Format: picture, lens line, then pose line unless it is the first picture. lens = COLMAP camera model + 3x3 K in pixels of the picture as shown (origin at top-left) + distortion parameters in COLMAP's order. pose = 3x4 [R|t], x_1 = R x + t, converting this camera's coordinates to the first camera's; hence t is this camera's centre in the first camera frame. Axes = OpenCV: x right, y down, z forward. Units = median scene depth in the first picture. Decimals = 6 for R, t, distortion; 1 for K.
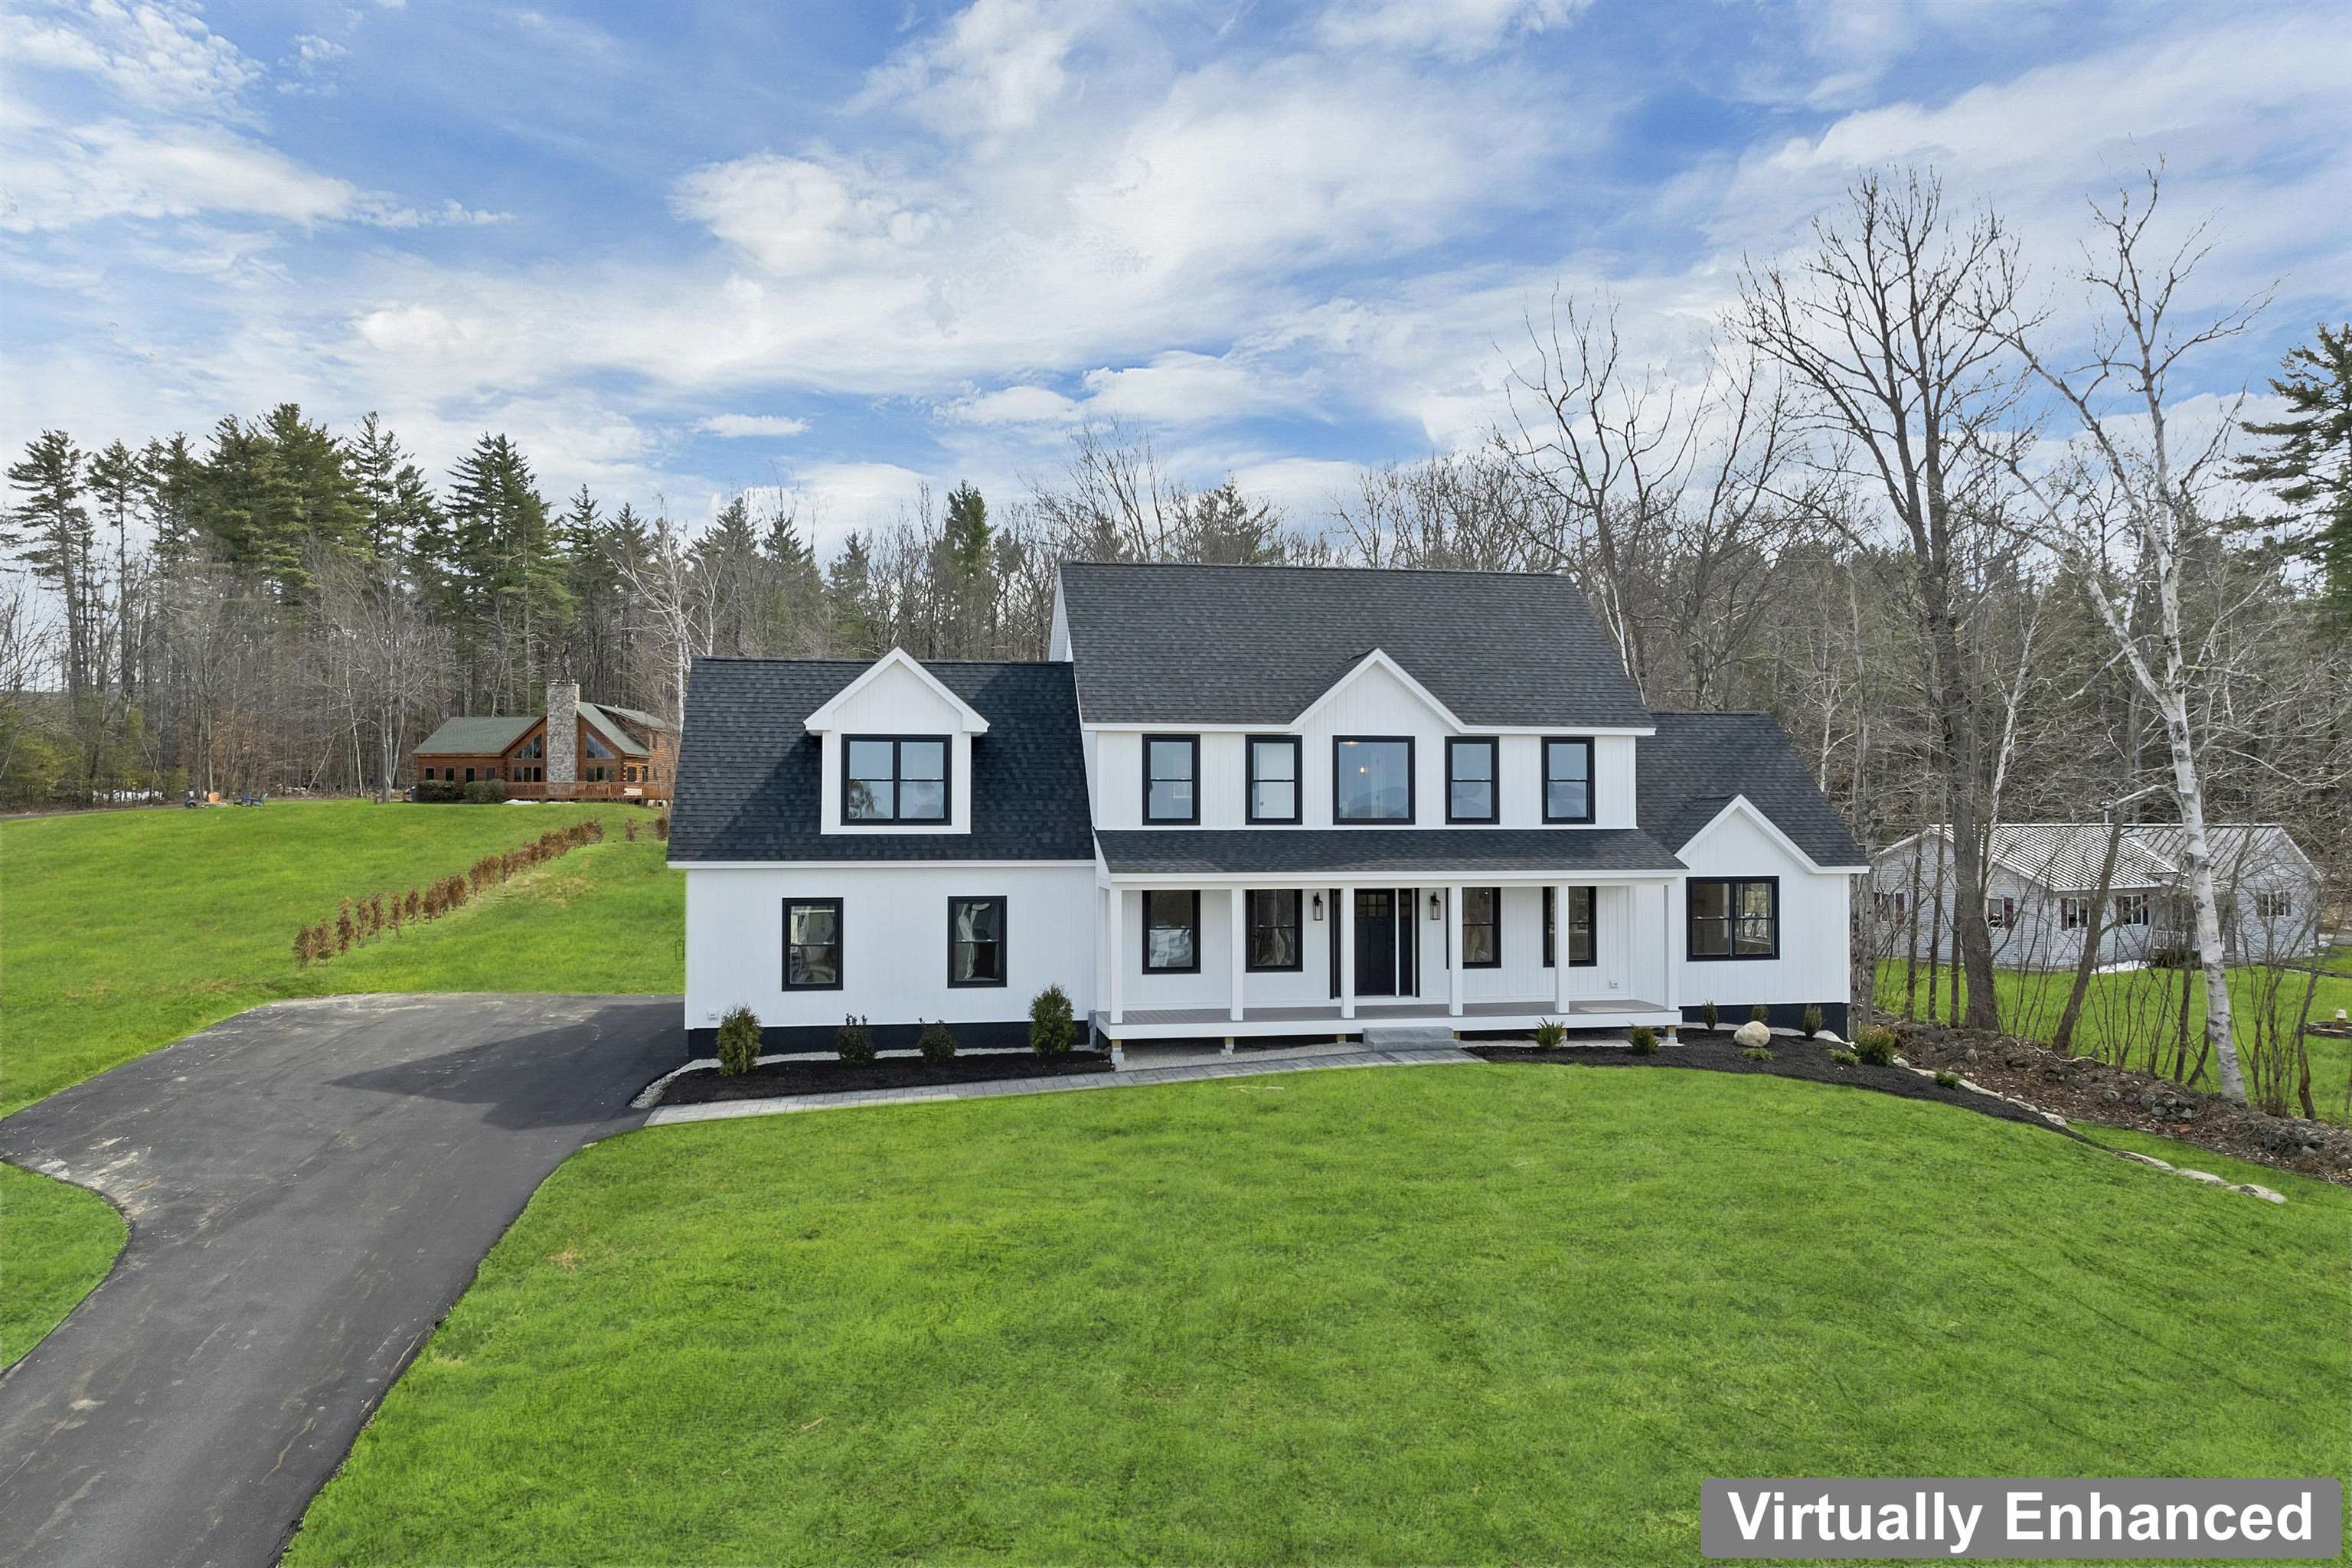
lens RADIAL K [[1703.2, 0, 1176.0], [0, 1703.2, 784.0], [0, 0, 1]] dist [-0.035277, -0.001110]
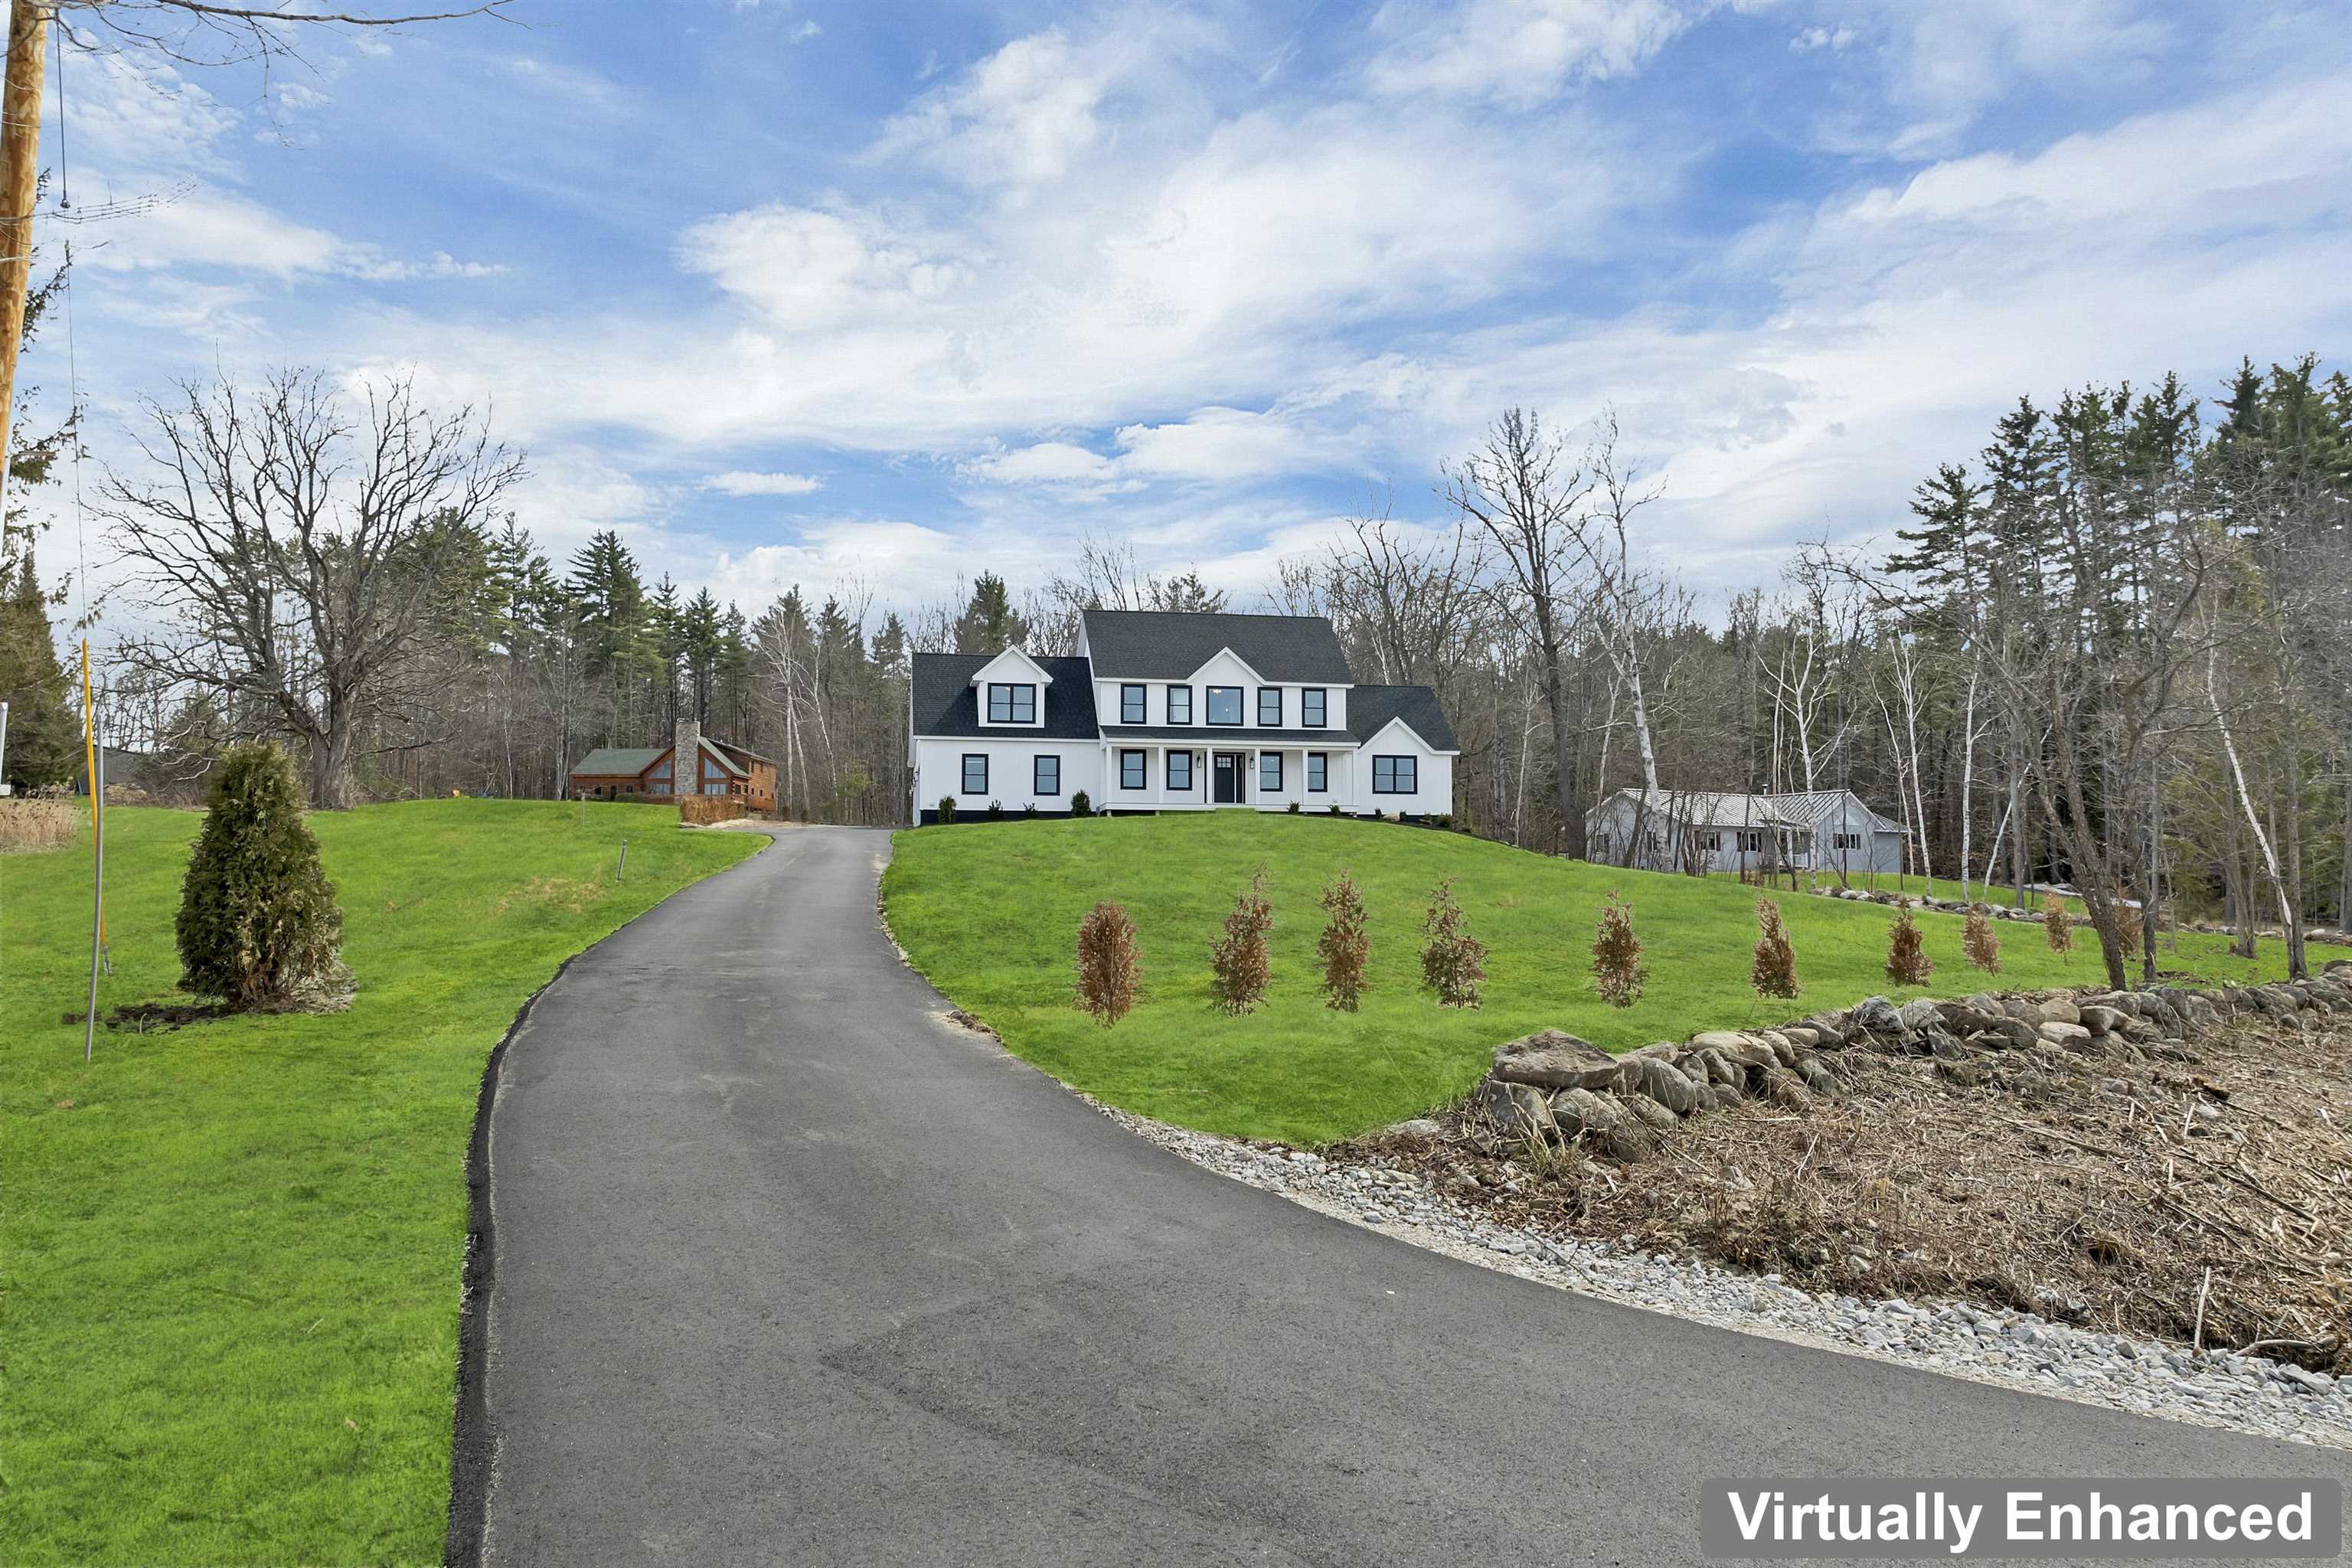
lens RADIAL K [[1703.2, 0, 1176.0], [0, 1703.2, 784.0], [0, 0, 1]] dist [-0.035277, -0.001110]
pose [[0.999965, 0.002322, 0.007989, 0.034405], [-0.001911, 0.998690, -0.051129, 0.211786], [-0.008097, 0.051112, 0.998660, -1.208886]]
